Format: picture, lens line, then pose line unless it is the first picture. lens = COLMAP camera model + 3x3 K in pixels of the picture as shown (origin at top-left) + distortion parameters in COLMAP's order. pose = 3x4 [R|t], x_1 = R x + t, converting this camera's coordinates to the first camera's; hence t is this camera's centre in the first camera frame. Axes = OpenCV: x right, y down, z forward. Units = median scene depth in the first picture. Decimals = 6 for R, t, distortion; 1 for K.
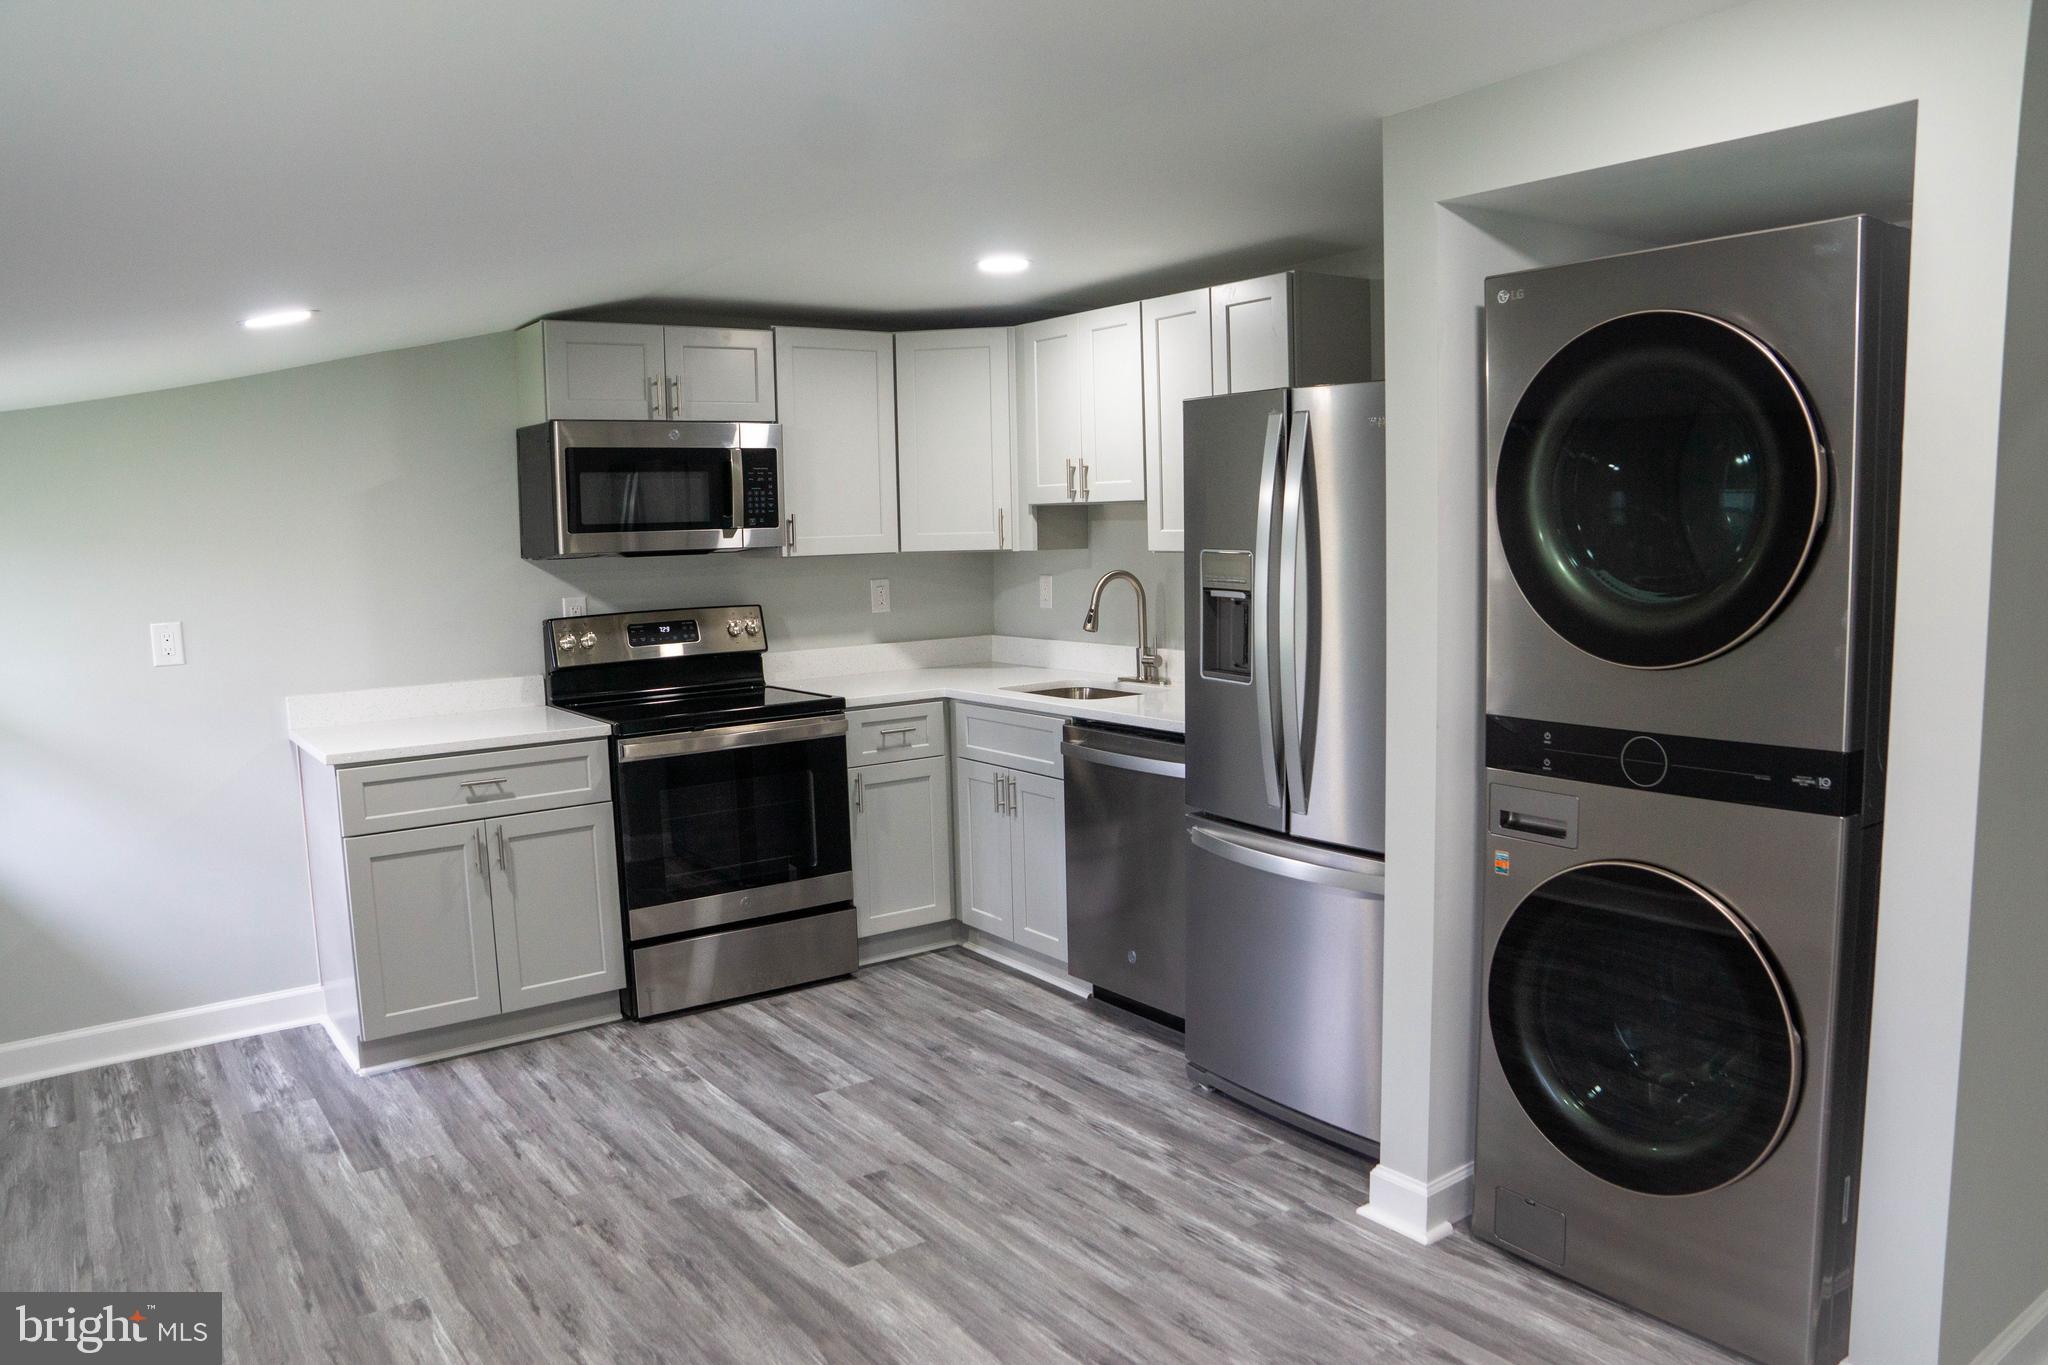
lens RADIAL K [[1444.5, 0, 1022.8], [0, 1444.5, 706.1], [0, 0, 1]] dist [-0.167442, 0.135166]
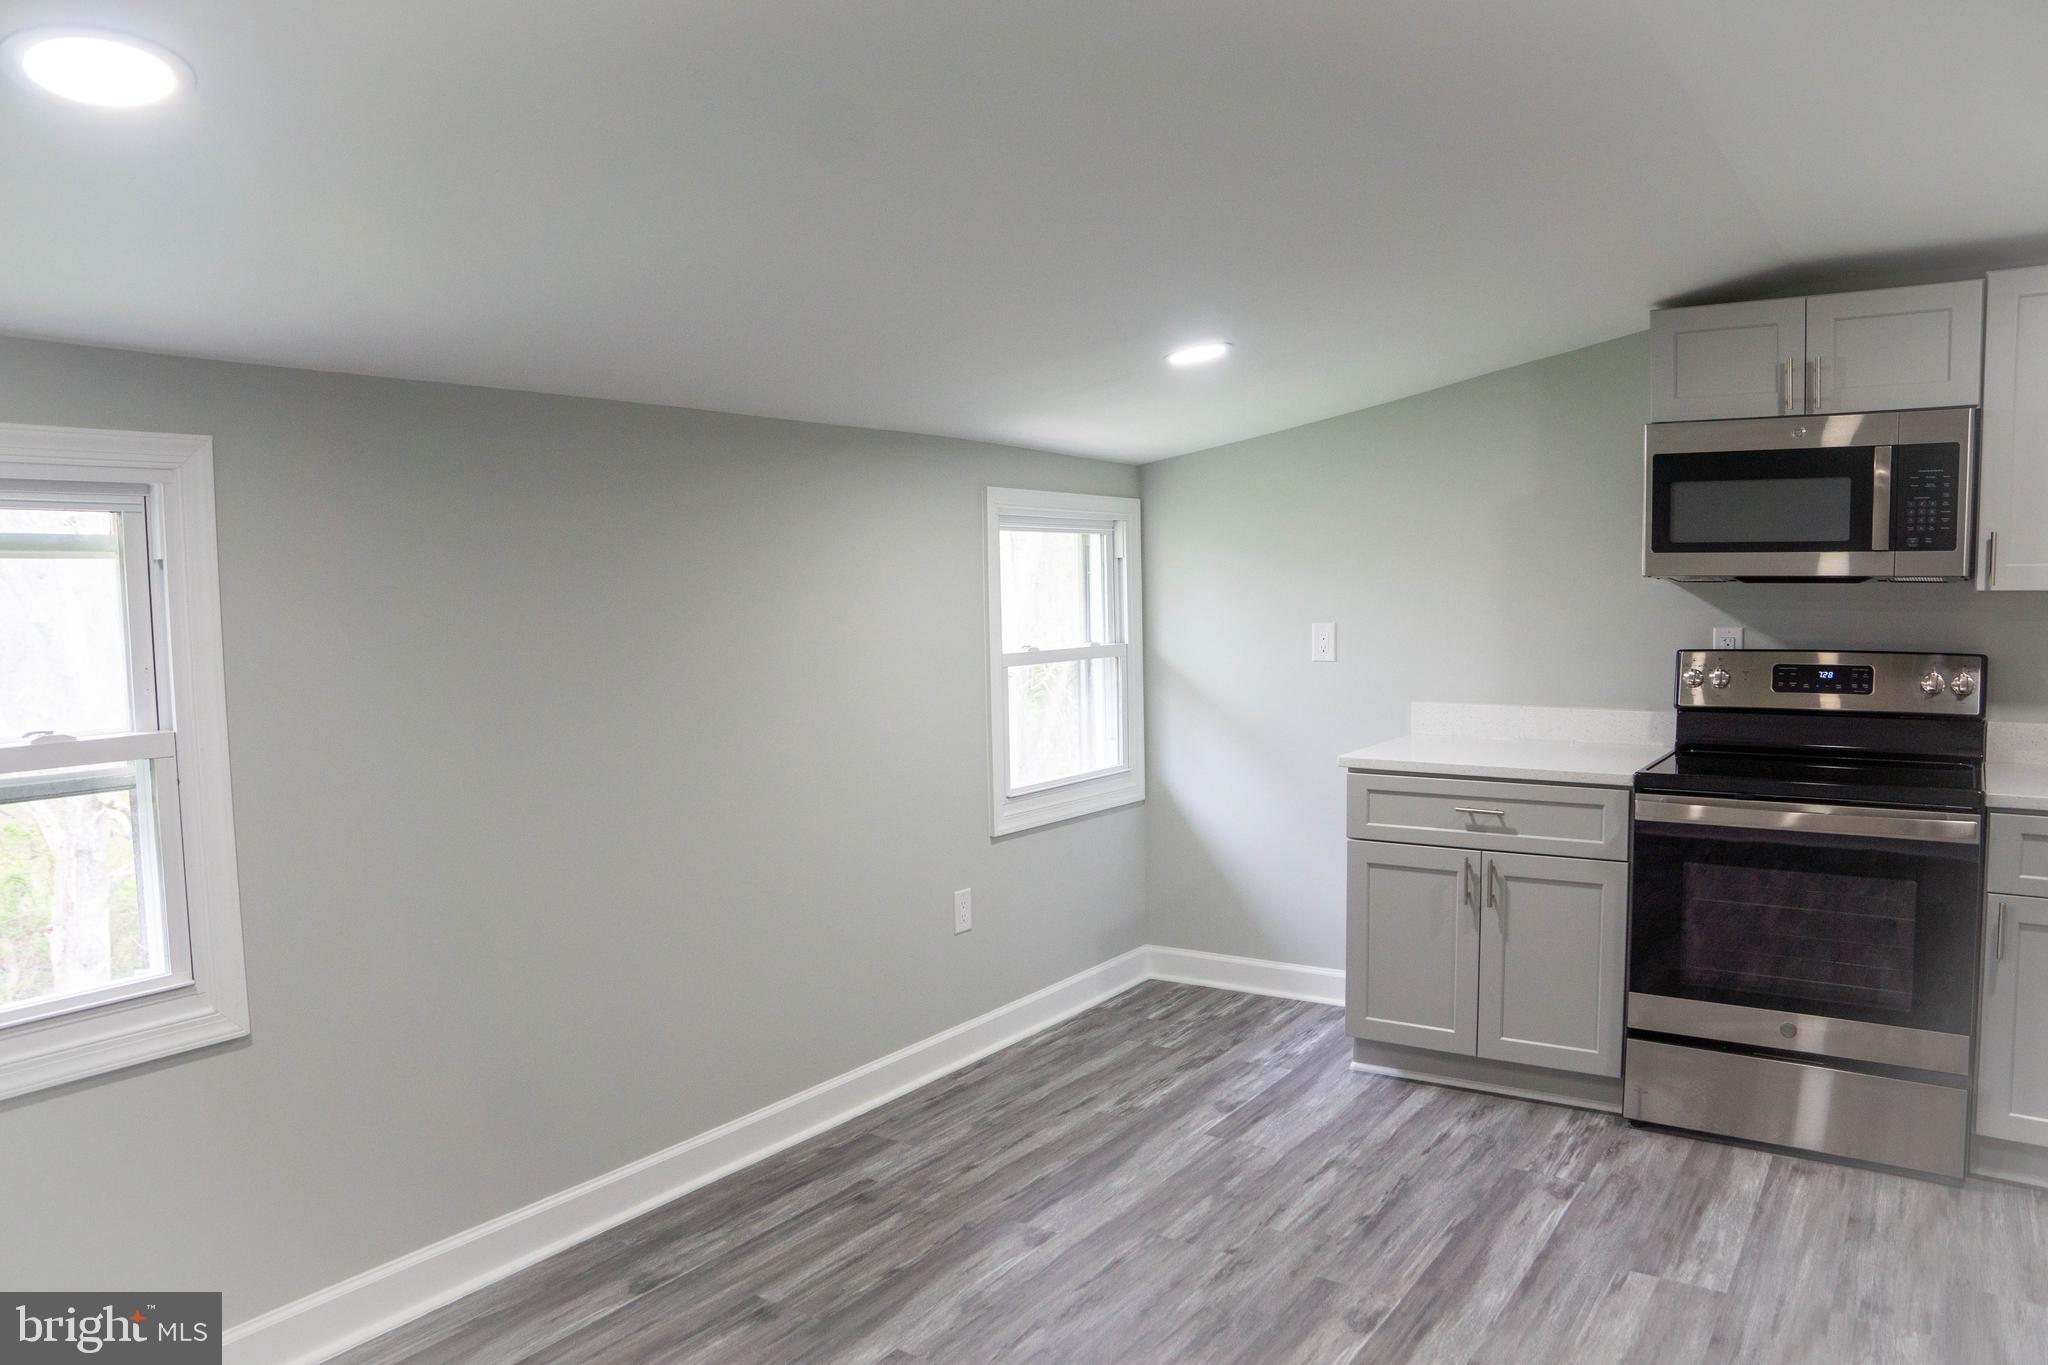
lens RADIAL K [[1444.5, 0, 1022.8], [0, 1444.5, 706.1], [0, 0, 1]] dist [-0.167442, 0.135166]
pose [[0.336084, 0.105420, -0.935914, 0.396857], [-0.113663, 0.990993, 0.070808, -0.048395], [0.934948, 0.082581, 0.345039, 0.374006]]
